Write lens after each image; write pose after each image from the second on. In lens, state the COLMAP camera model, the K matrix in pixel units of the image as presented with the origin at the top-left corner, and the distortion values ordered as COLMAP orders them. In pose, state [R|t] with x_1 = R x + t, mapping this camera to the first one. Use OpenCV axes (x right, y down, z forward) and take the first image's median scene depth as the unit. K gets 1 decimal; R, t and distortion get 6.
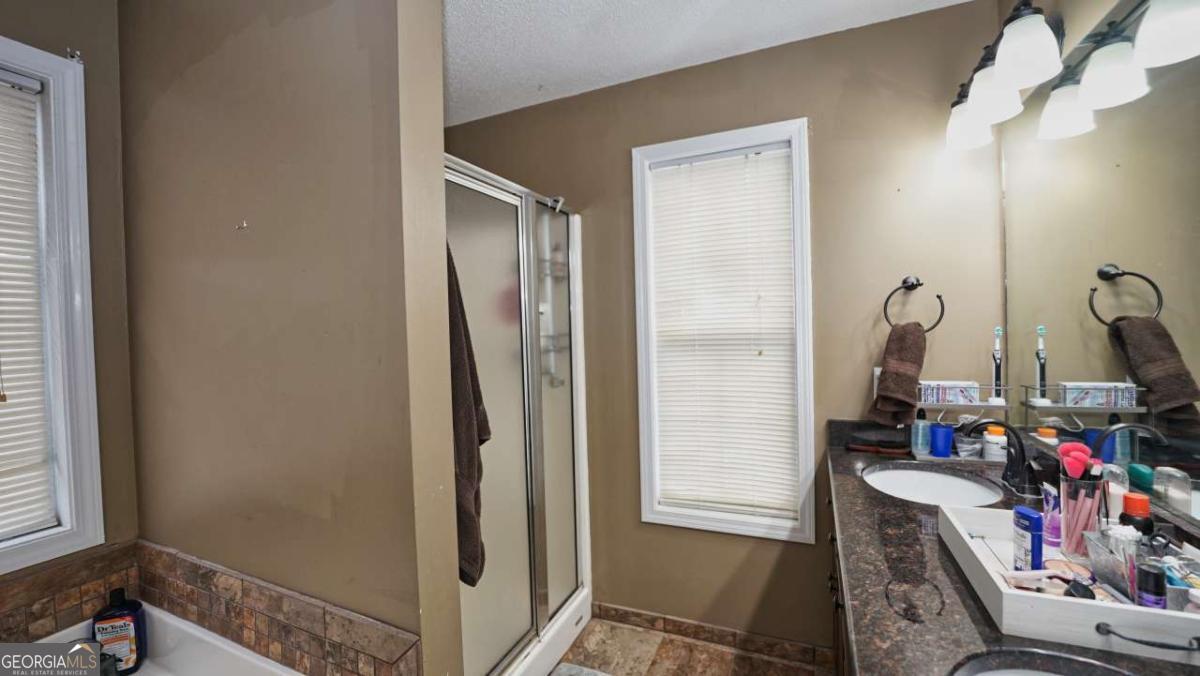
lens RADIAL K [[481.4, 0, 599.2], [0, 481.4, 337.1], [0, 0, 1]] dist [-0.026254, 0.000888]
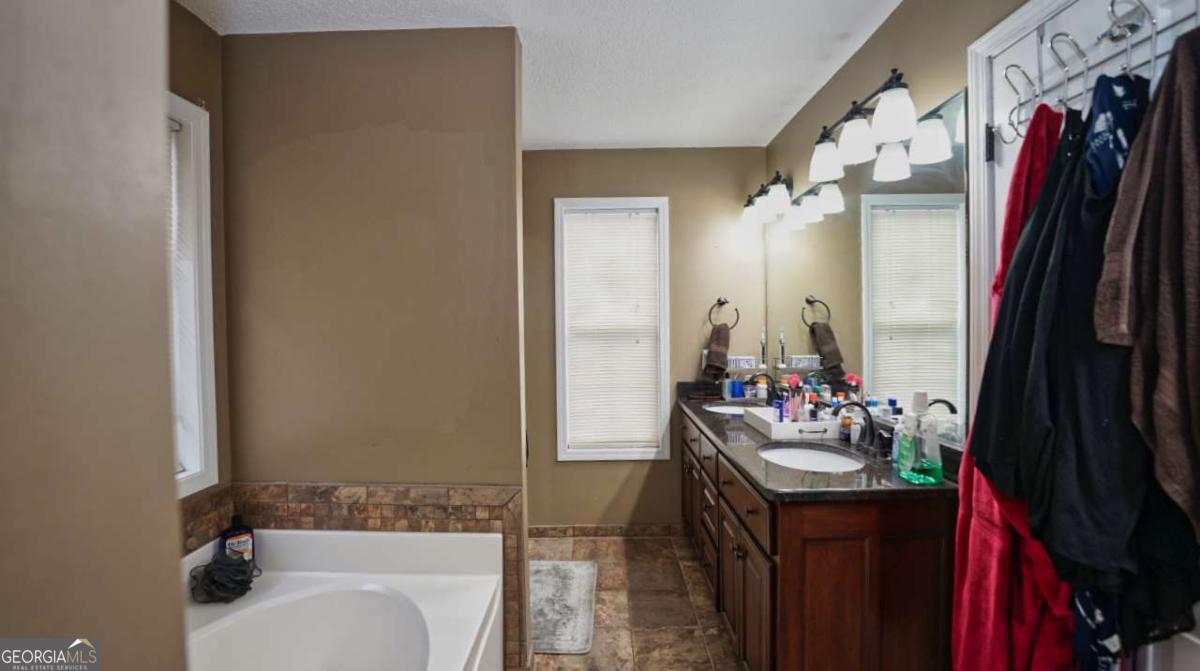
lens RADIAL K [[481.4, 0, 602.8], [0, 481.4, 332.9], [0, 0, 1]] dist [-0.026254, 0.000888]
pose [[0.921105, 0.010093, 0.389184, -0.475520], [-0.007351, 0.999937, -0.008534, 0.023439], [-0.389245, 0.005000, 0.921121, -0.497705]]
